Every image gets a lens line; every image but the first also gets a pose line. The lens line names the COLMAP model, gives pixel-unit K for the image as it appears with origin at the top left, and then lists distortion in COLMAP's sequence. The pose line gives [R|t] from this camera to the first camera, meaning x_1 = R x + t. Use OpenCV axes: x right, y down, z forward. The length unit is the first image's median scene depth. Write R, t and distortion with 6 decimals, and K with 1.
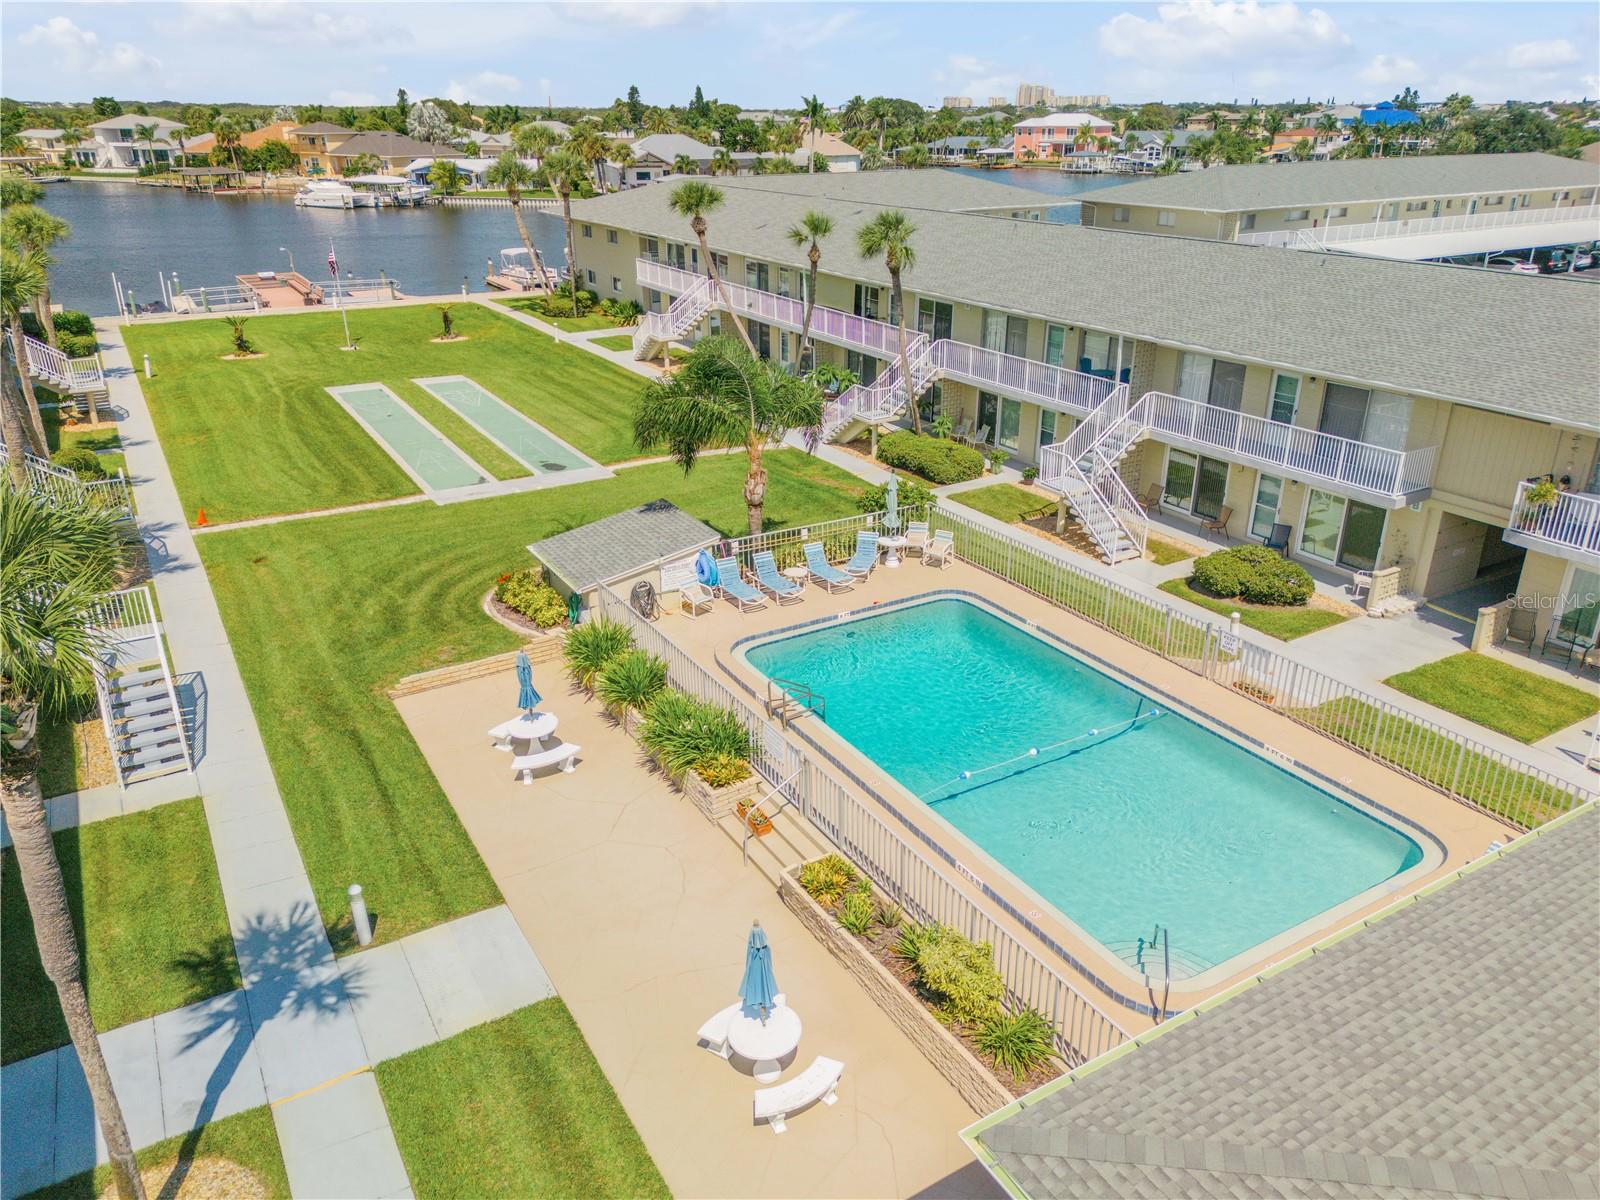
lens RADIAL K [[1139.2, 0, 808.5], [0, 1139.2, 606.0], [0, 0, 1]] dist [0.076871, -0.085832]
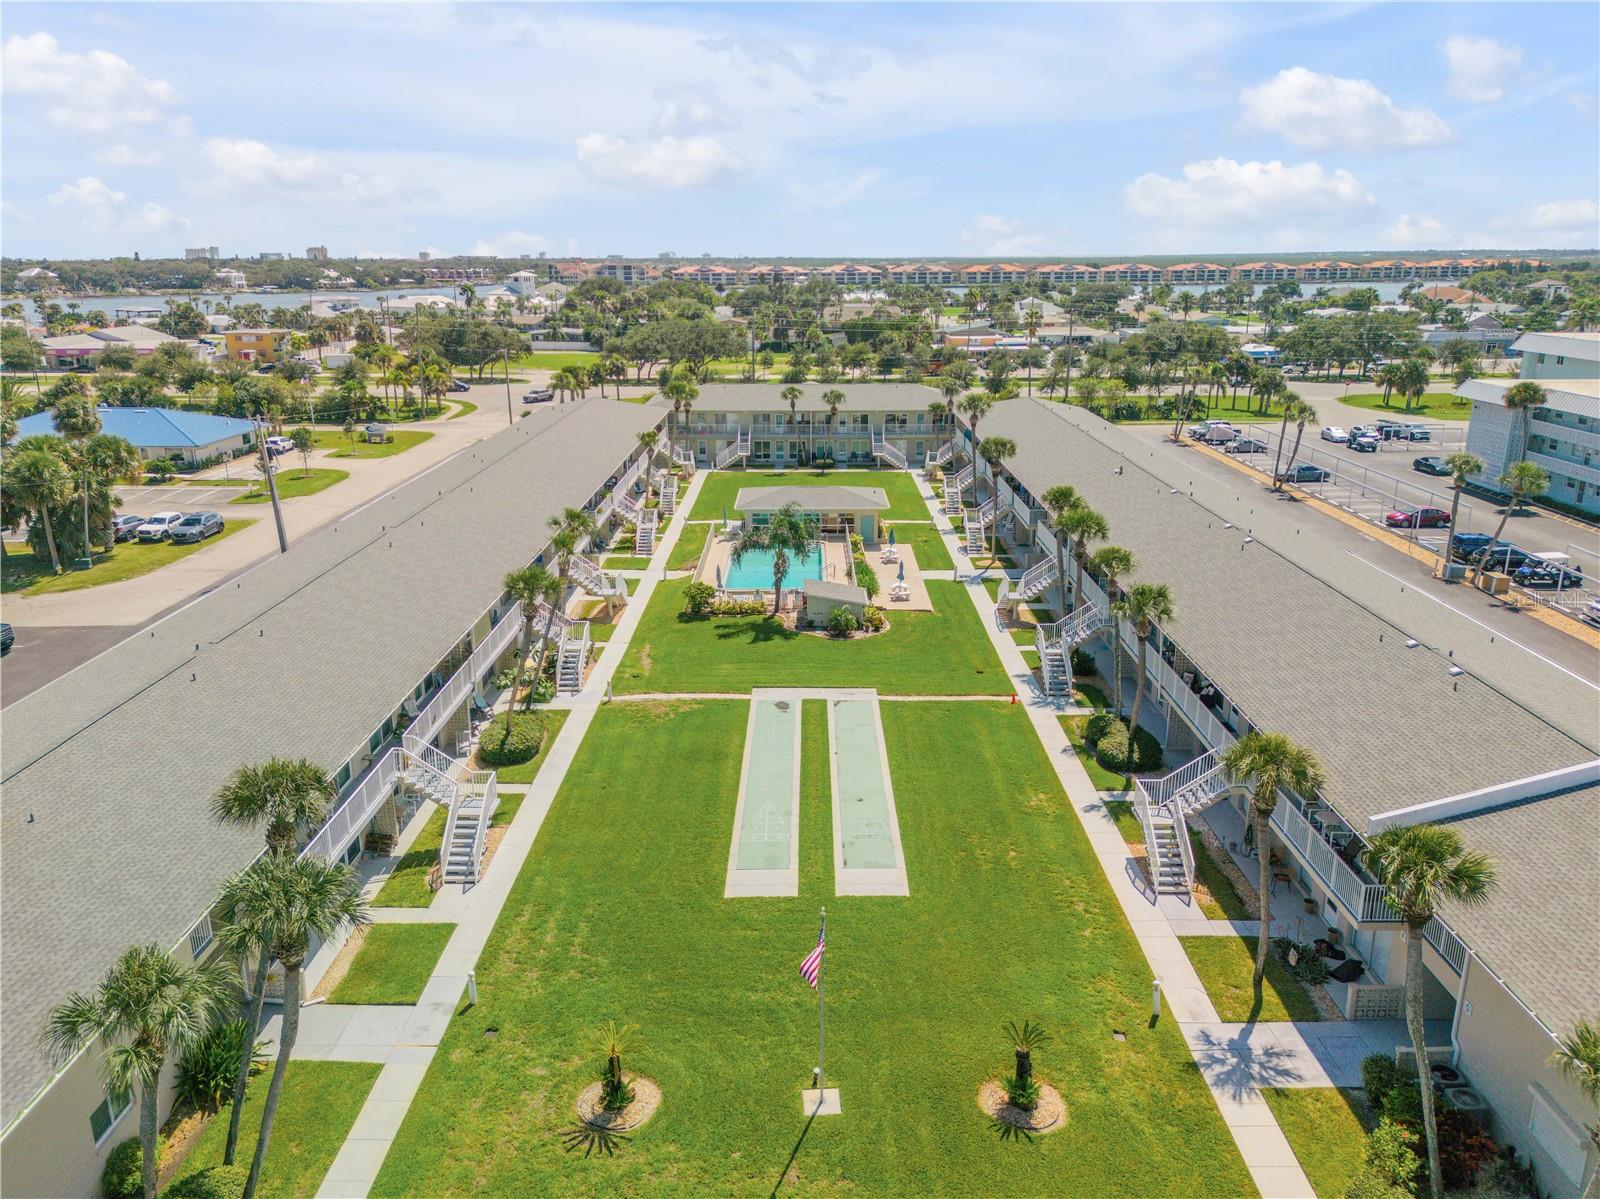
lens RADIAL K [[1139.2, 0, 808.5], [0, 1139.2, 605.5], [0, 0, 1]] dist [0.076871, -0.085832]
pose [[-0.855076, -0.149642, 0.496439, -0.627499], [0.204680, 0.782275, 0.588347, -0.696539], [-0.476394, 0.604693, -0.638275, 1.238105]]
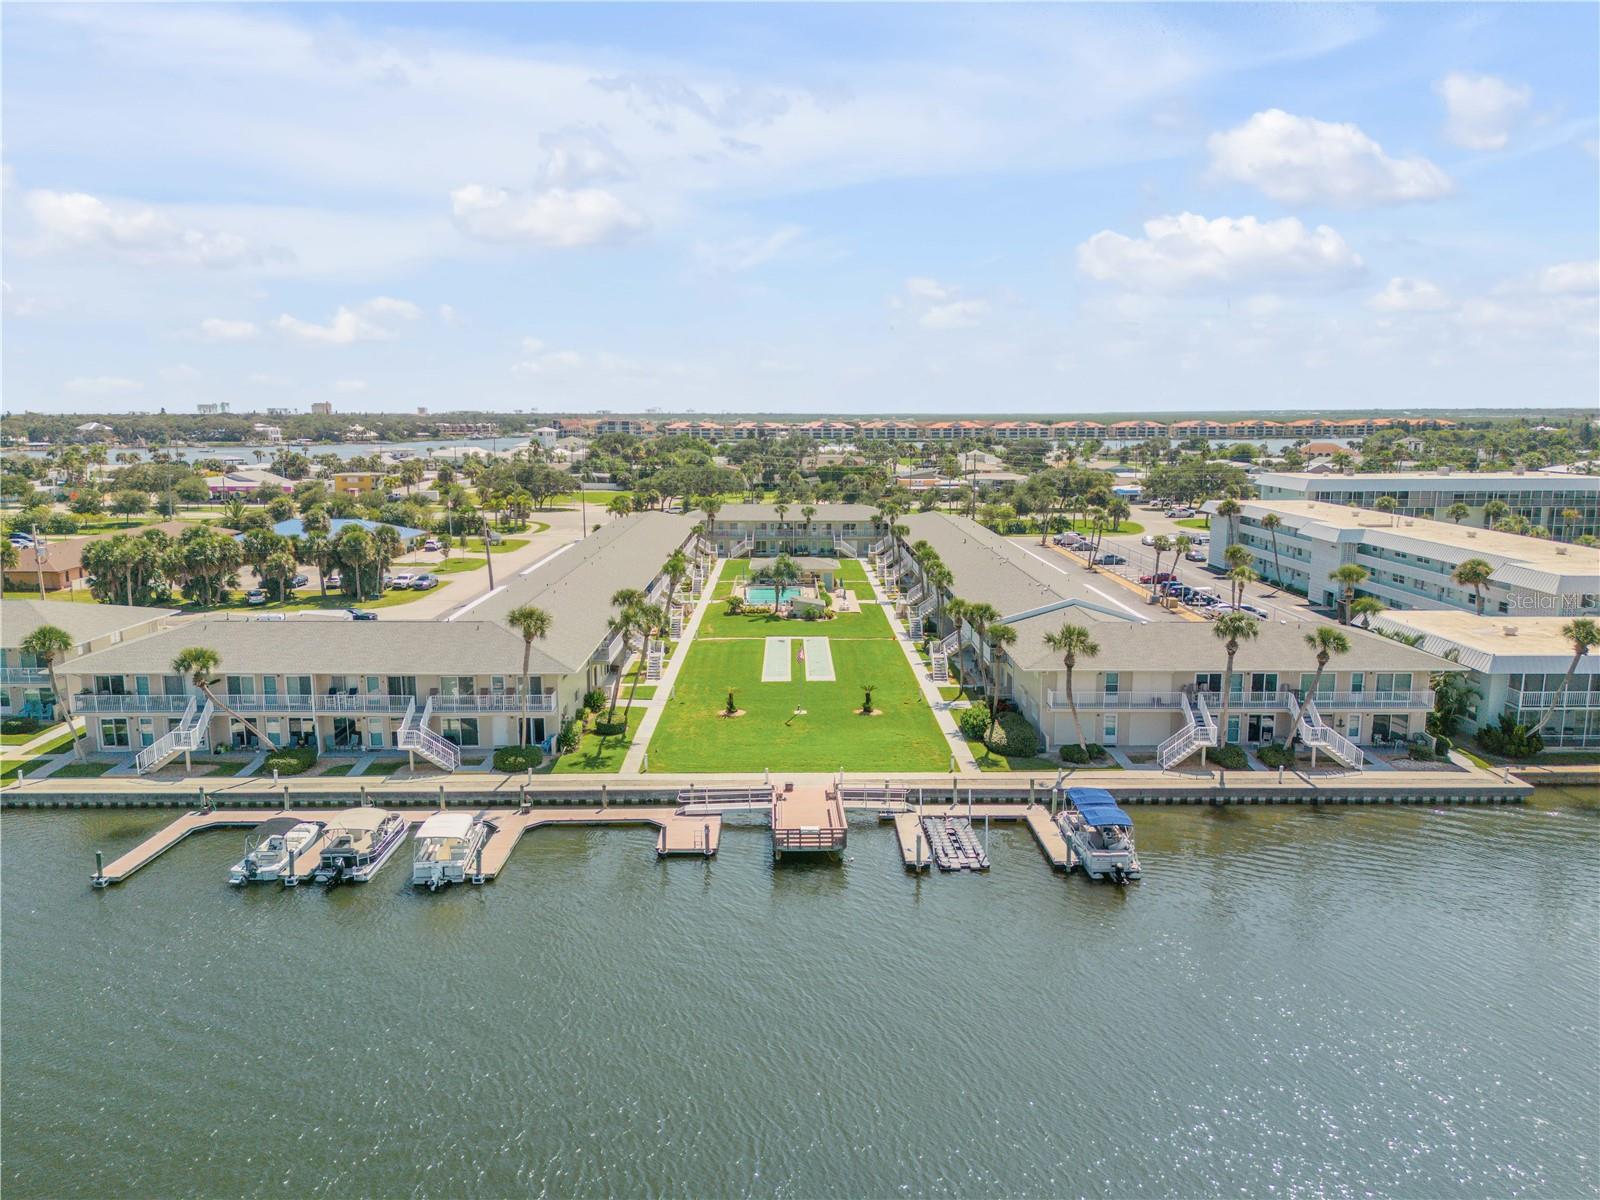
lens RADIAL K [[1139.2, 0, 808.5], [0, 1139.2, 606.0], [0, 0, 1]] dist [0.076871, -0.085832]
pose [[-0.864119, -0.086016, 0.495883, -1.146354], [0.195530, 0.850512, 0.488259, -1.066578], [-0.463753, 0.518874, -0.718125, 2.032767]]
